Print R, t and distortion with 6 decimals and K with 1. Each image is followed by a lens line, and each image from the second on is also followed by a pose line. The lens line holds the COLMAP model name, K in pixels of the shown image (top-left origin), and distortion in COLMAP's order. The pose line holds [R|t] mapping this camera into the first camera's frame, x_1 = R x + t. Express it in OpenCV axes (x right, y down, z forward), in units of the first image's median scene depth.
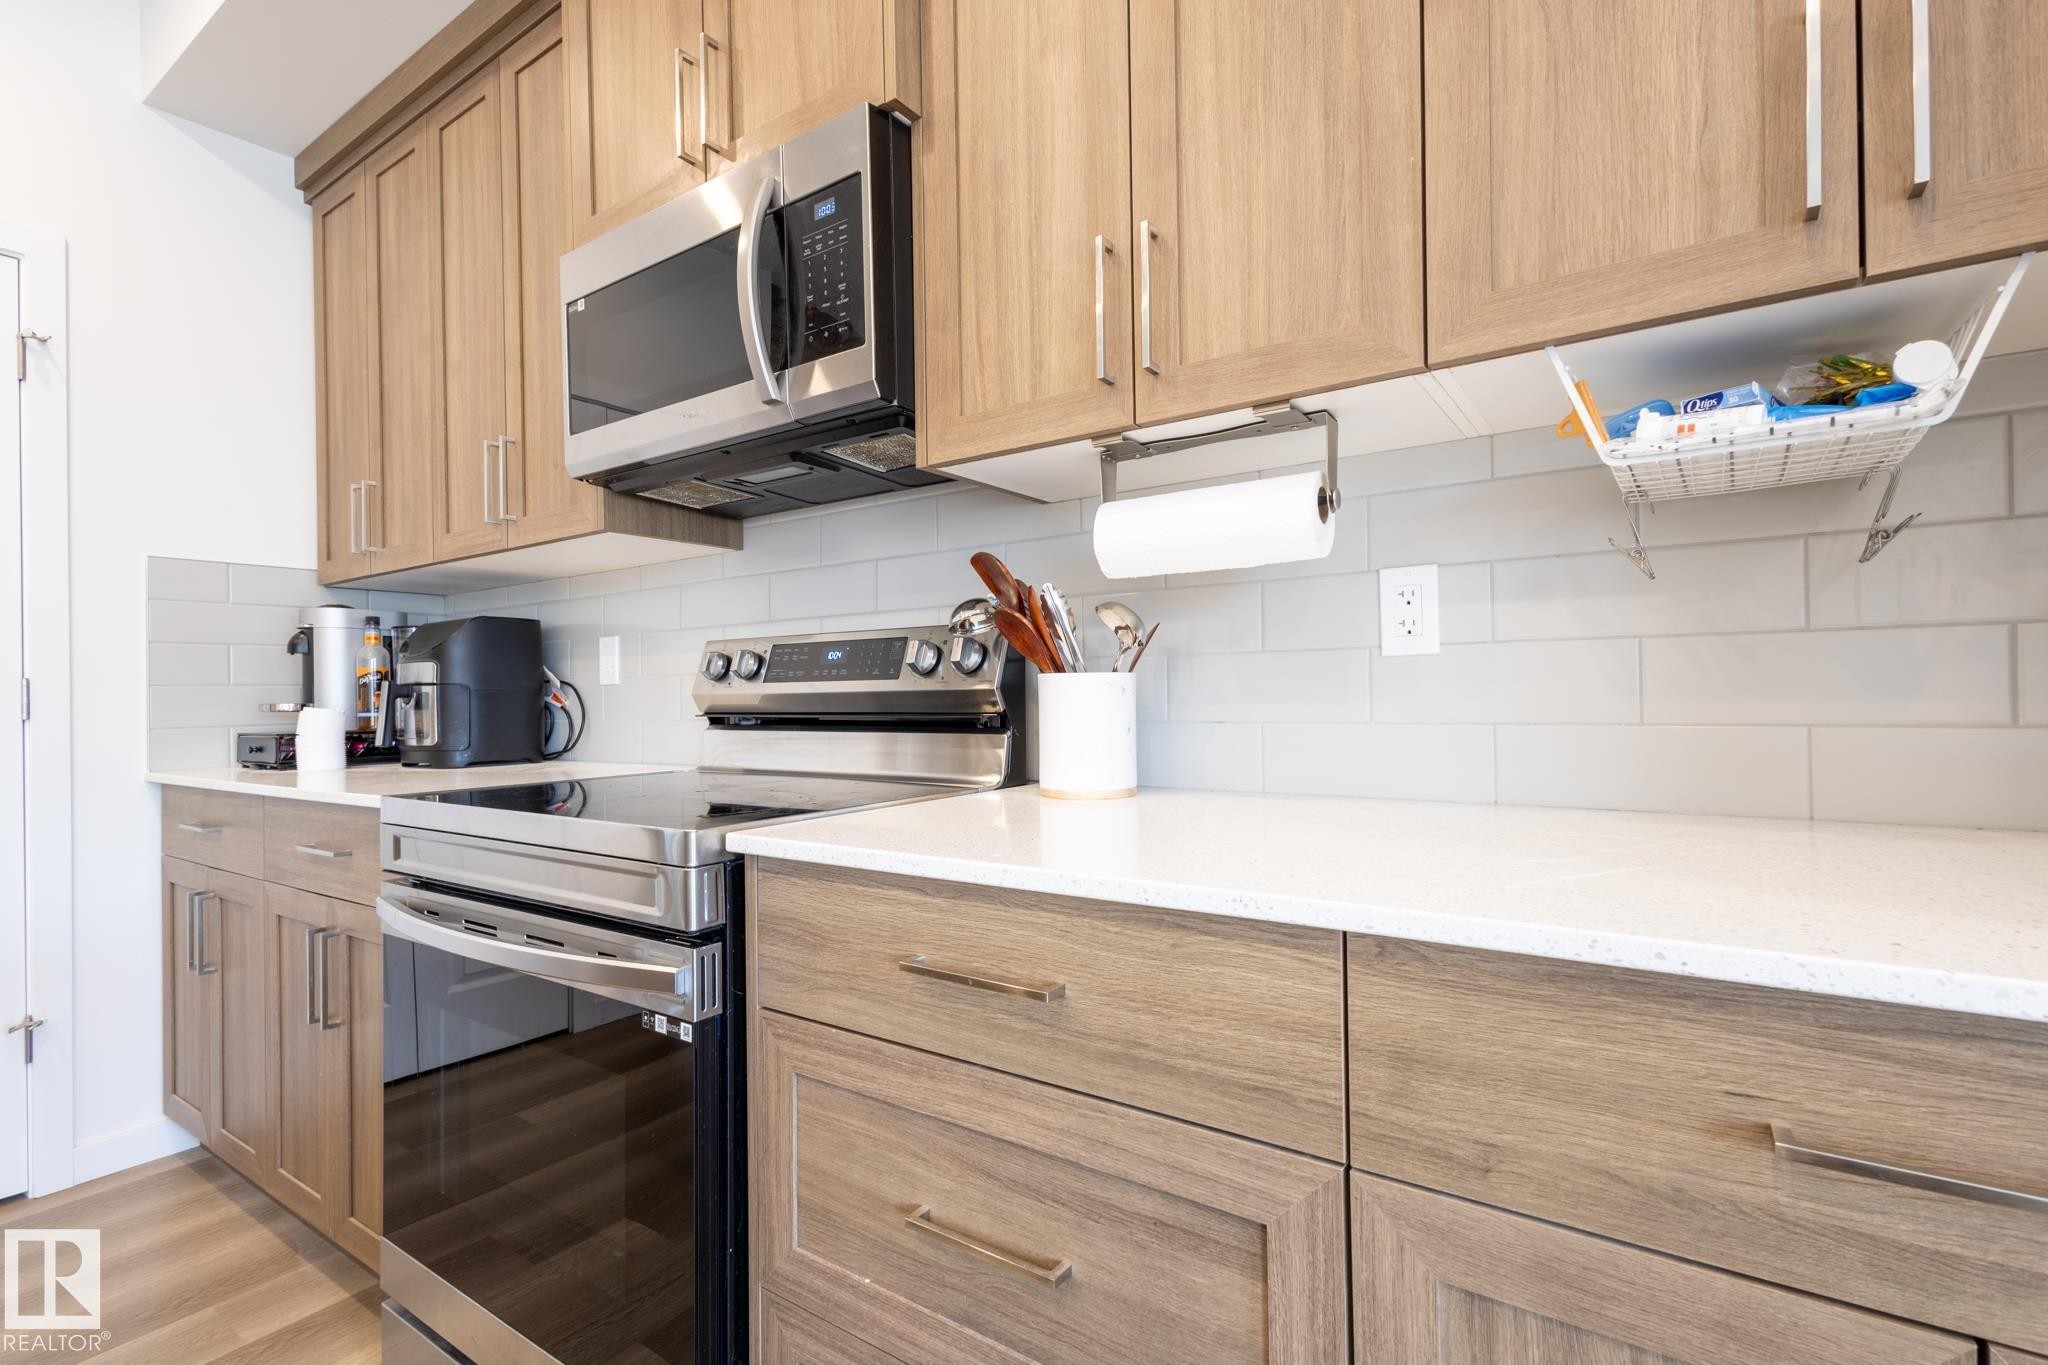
lens RADIAL K [[943.7, 0, 1021.6], [0, 943.7, 686.4], [0, 0, 1]] dist [0.015796, -0.006420]
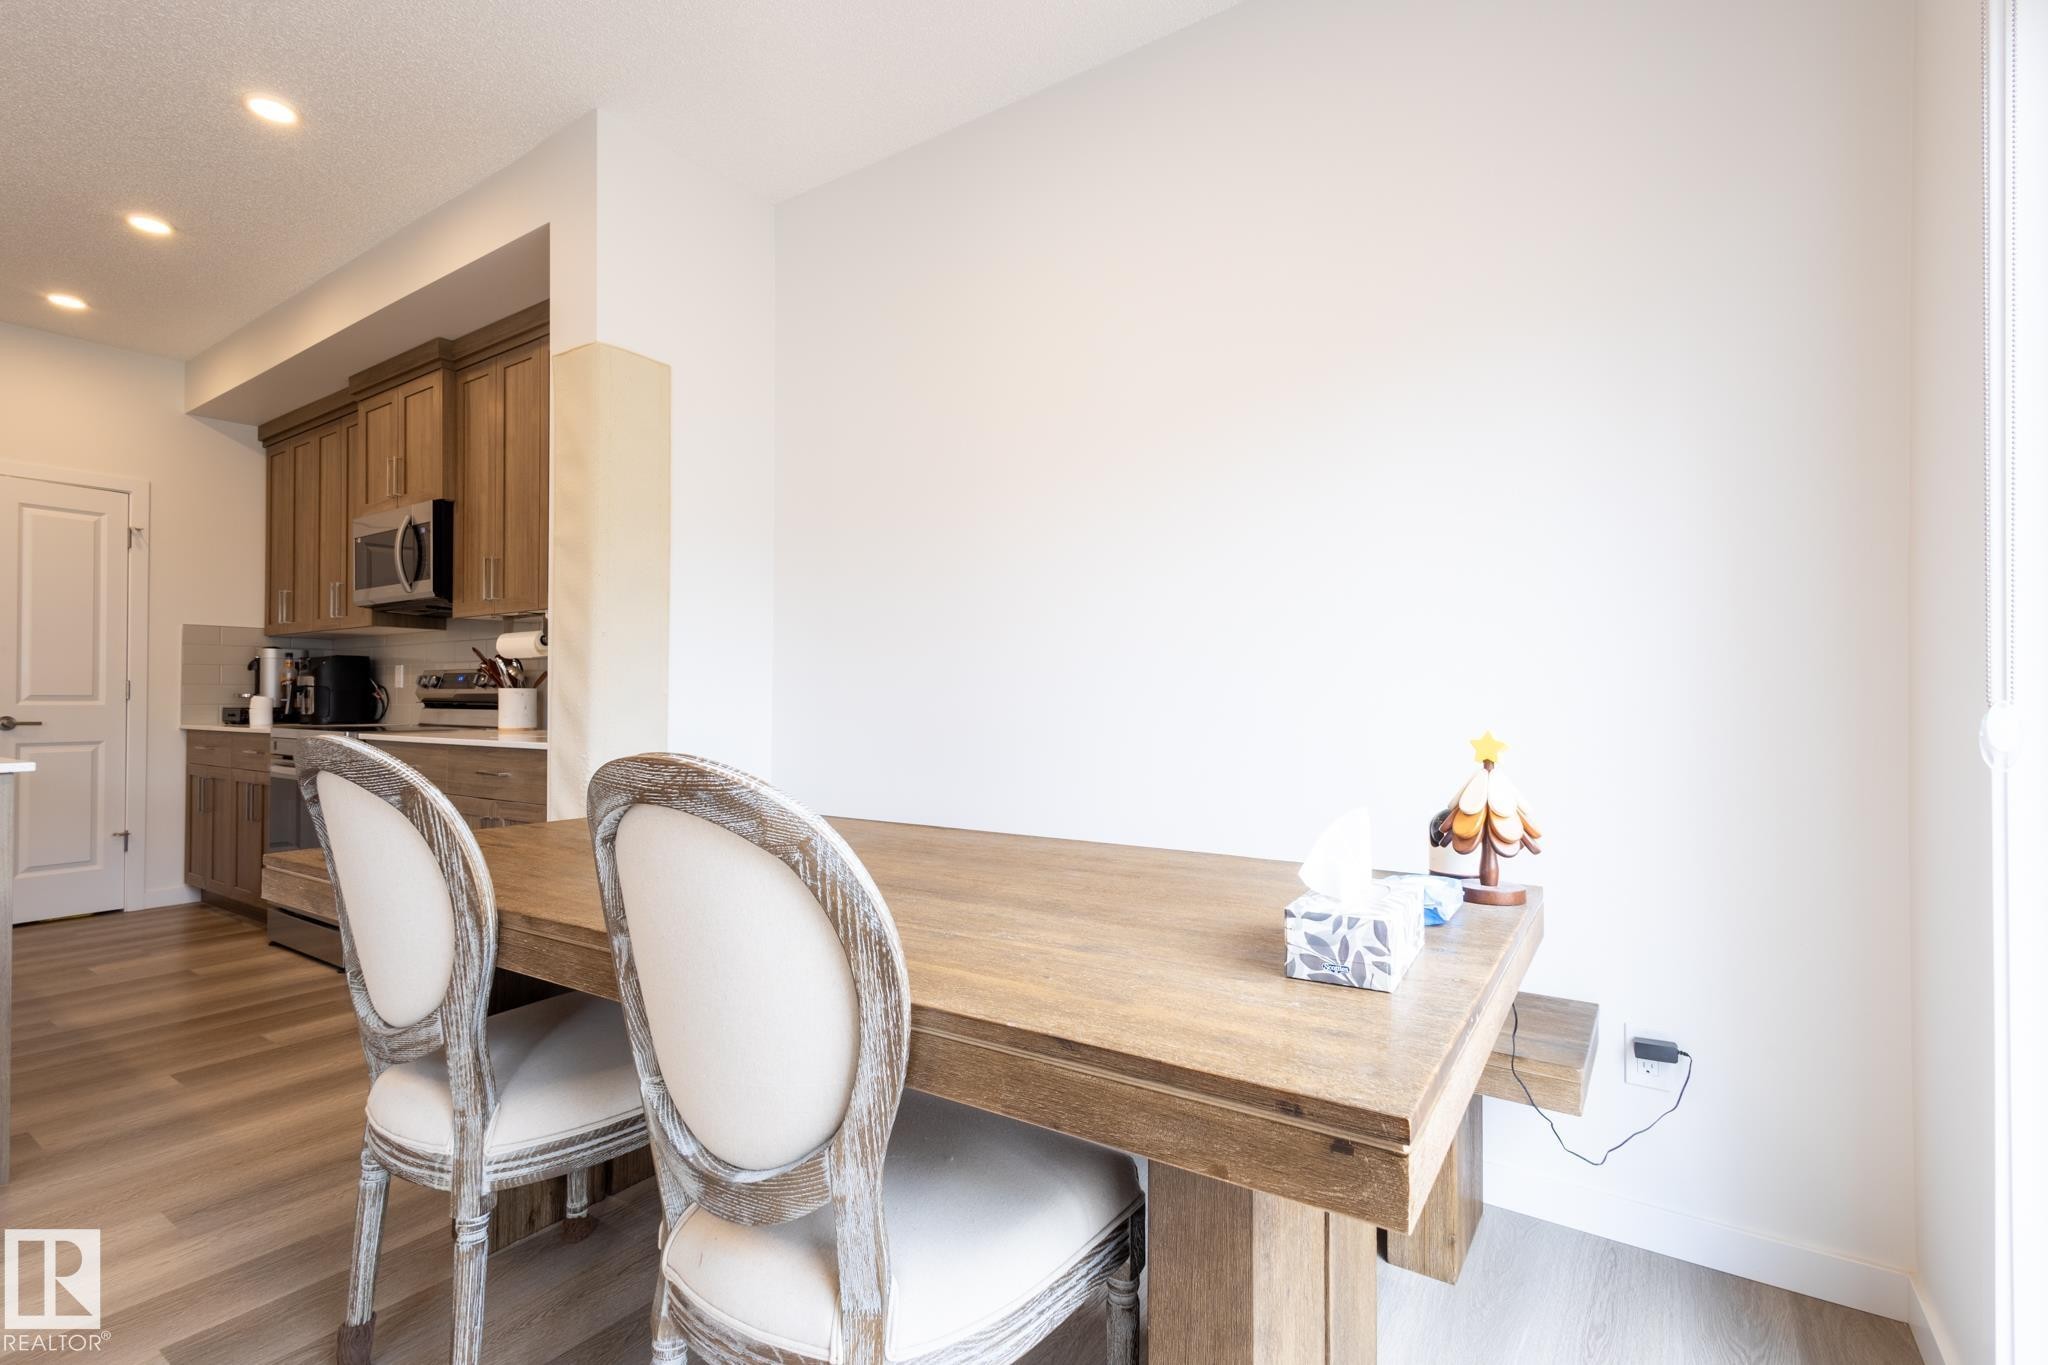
lens RADIAL K [[943.7, 0, 1021.6], [0, 943.7, 686.4], [0, 0, 1]] dist [0.015796, -0.006420]
pose [[0.999837, 0.018078, -0.000105, 0.995499], [-0.018078, 0.999827, -0.004408, -0.021817], [0.000026, 0.004409, 0.999990, -1.168032]]
